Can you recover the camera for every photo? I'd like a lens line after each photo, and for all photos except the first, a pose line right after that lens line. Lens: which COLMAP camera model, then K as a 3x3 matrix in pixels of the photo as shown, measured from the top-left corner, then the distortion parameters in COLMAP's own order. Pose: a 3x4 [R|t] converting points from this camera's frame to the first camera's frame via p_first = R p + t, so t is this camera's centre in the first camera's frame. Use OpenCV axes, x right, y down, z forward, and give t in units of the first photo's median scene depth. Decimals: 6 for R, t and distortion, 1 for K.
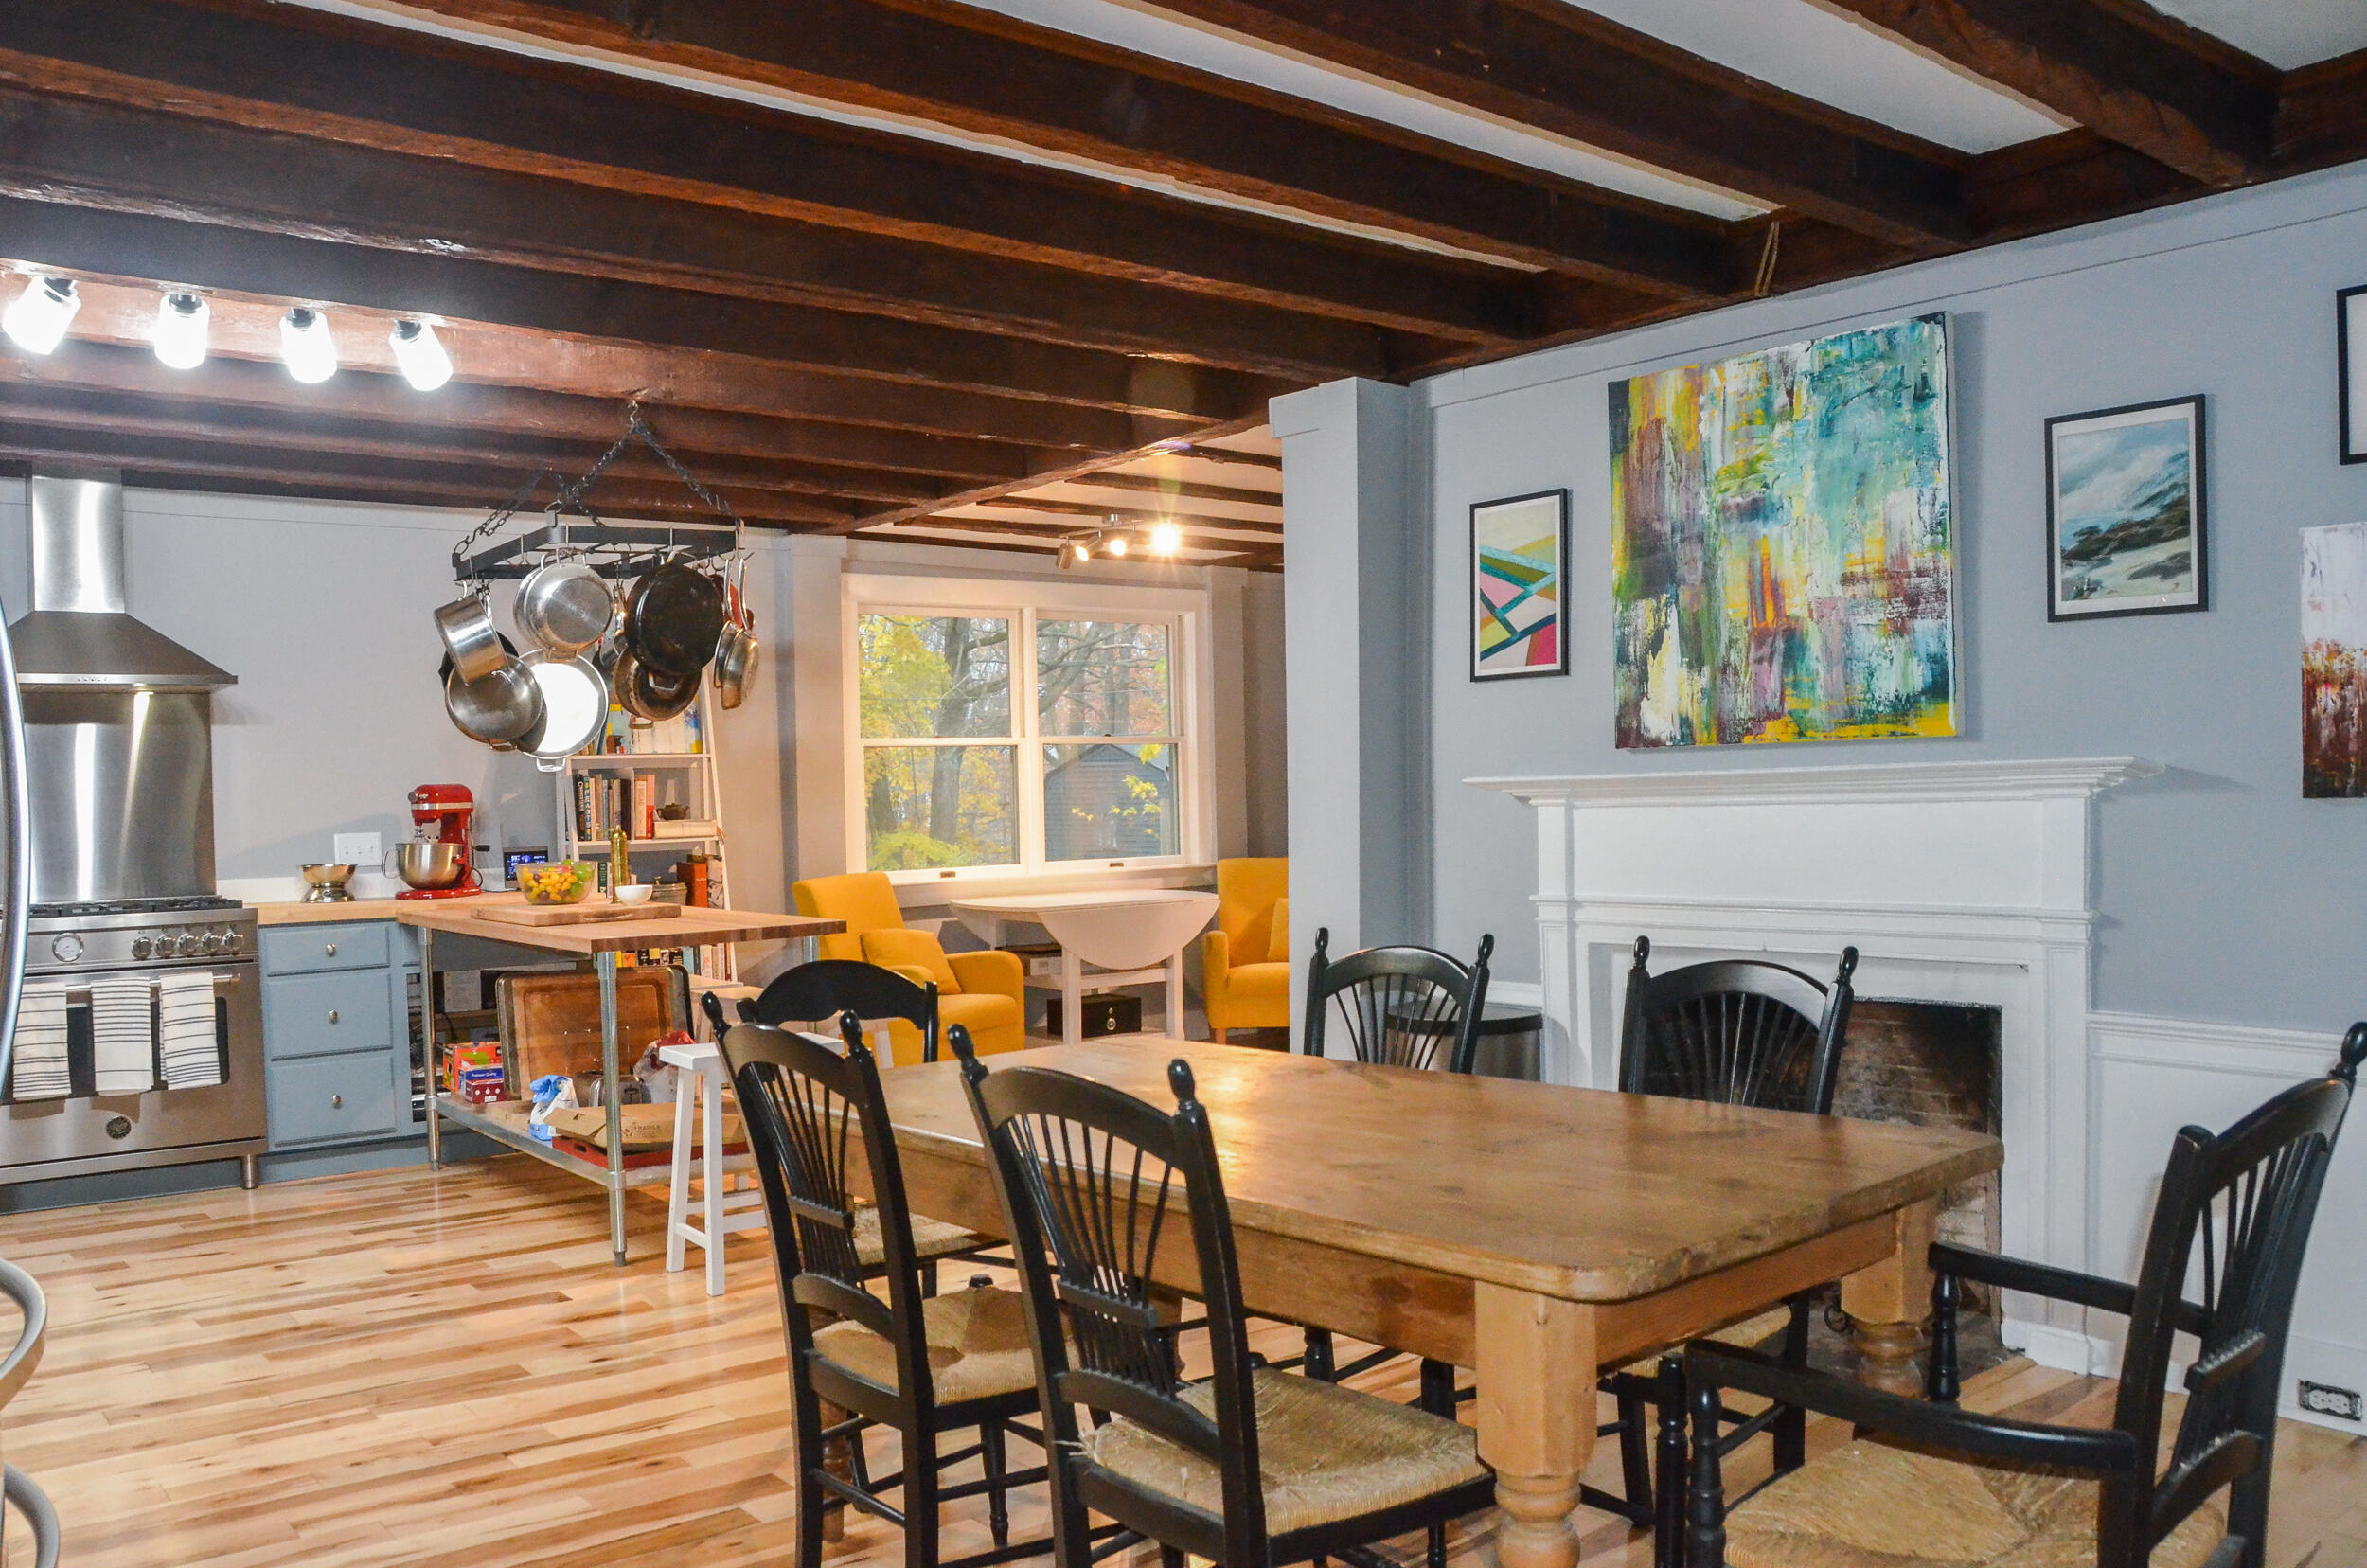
lens RADIAL K [[1860.3, 0, 1166.8], [0, 1860.3, 803.9], [0, 0, 1]] dist [-0.167895, 0.127715]
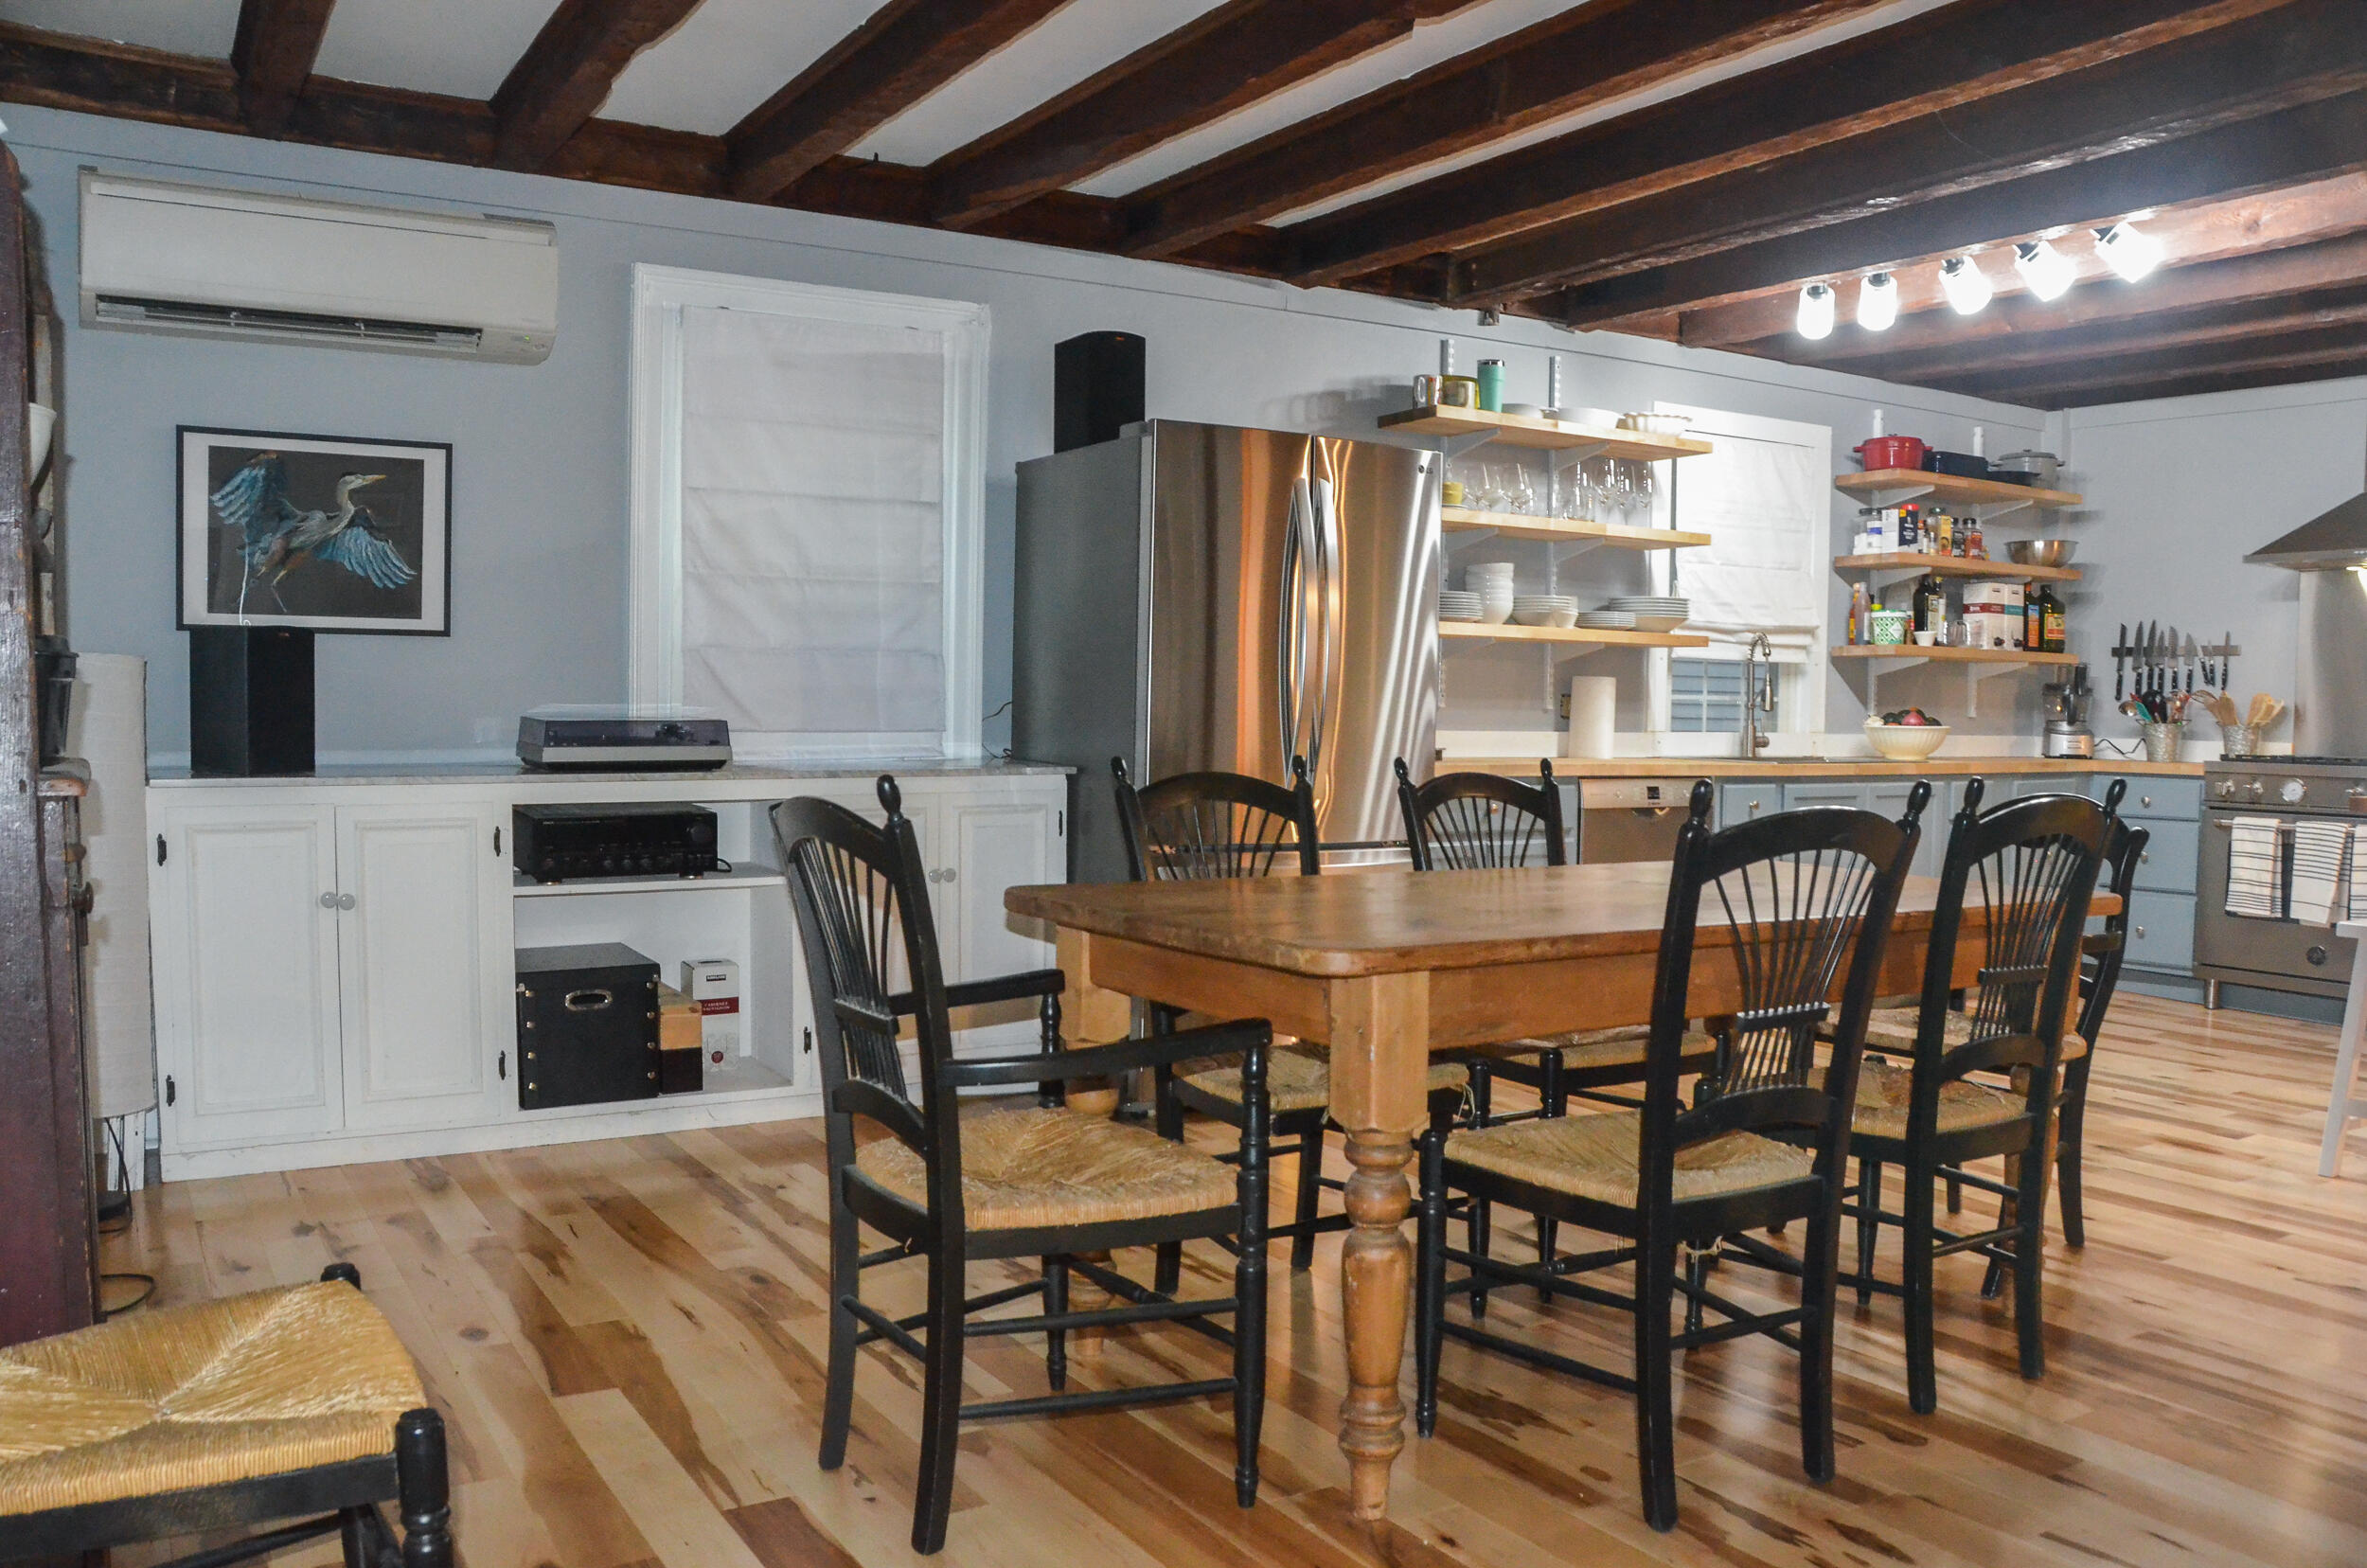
lens RADIAL K [[1860.3, 0, 1166.8], [0, 1860.3, 803.9], [0, 0, 1]] dist [-0.167895, 0.127715]
pose [[-0.135206, 0.077431, -0.987787, 0.661005], [-0.021106, 0.996490, 0.081003, 0.013702], [0.990593, 0.031800, -0.133098, 0.473720]]
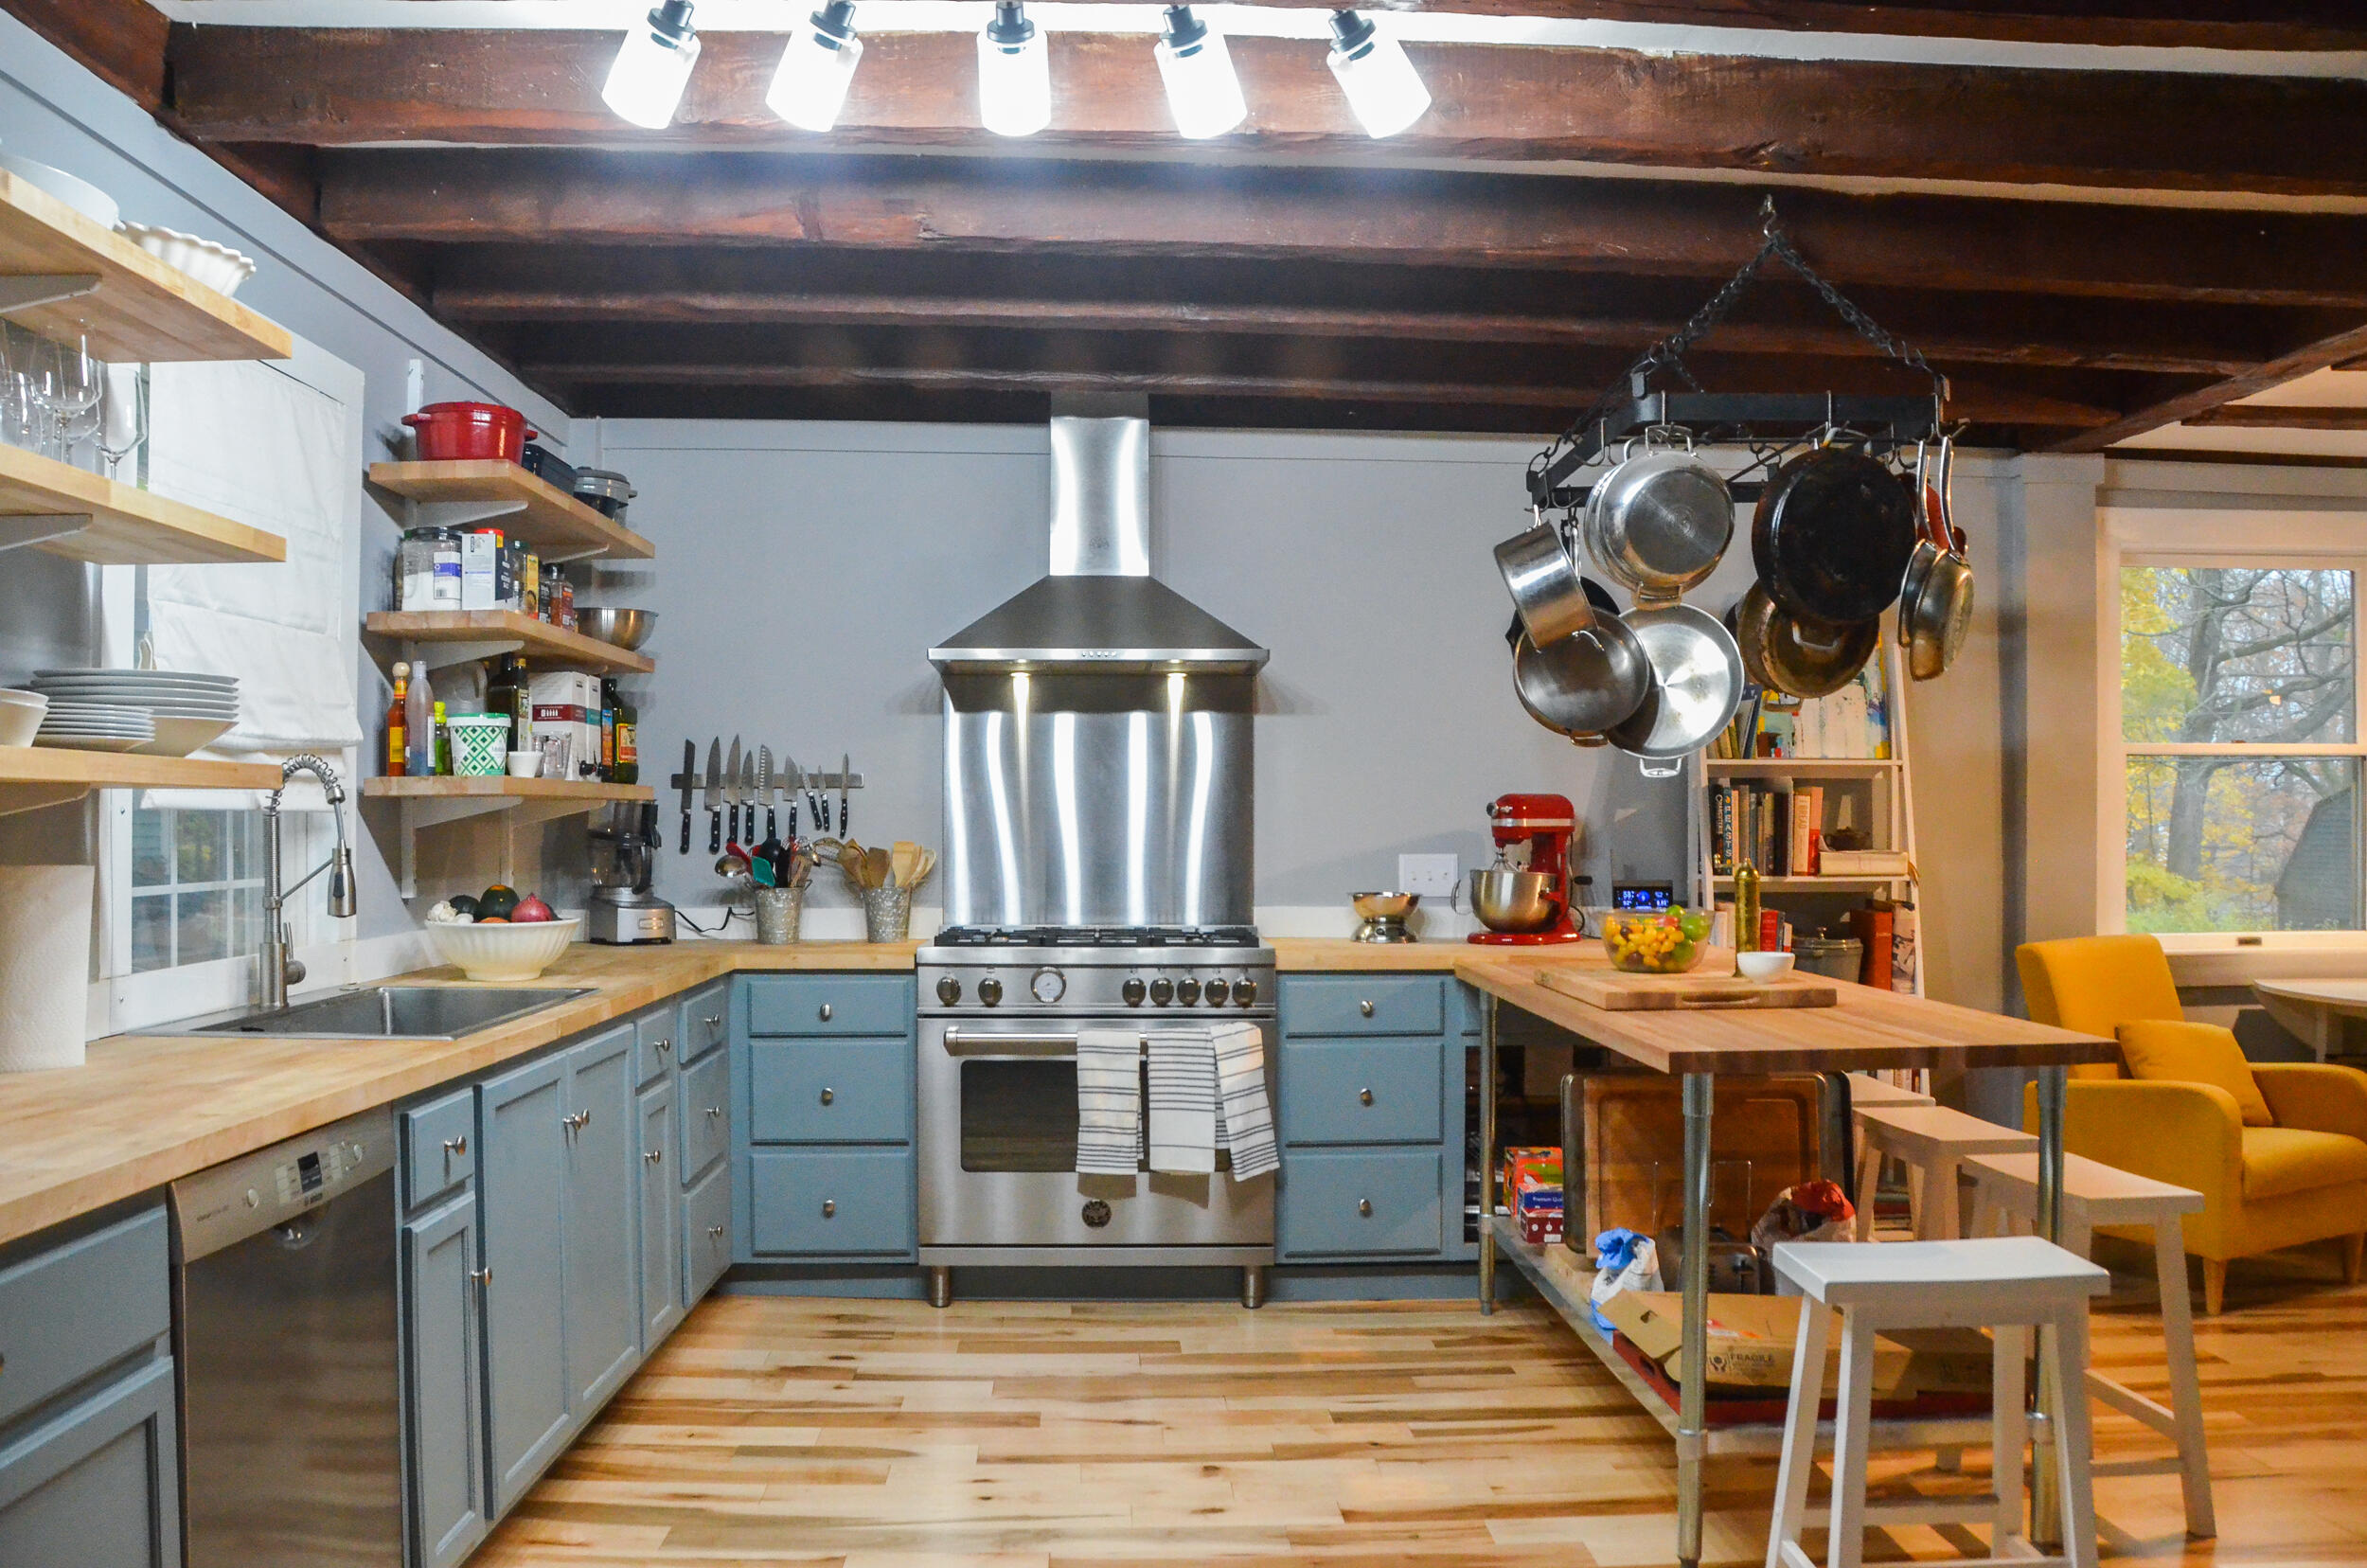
lens RADIAL K [[1840.7, 0, 1180.5], [0, 1840.7, 807.7], [0, 0, 1]] dist [-0.162769, 0.112052]
pose [[0.804841, 0.023059, -0.593042, -0.085772], [-0.027979, 0.999608, 0.000896, -0.002097], [0.592831, 0.015871, 0.805171, 0.396080]]
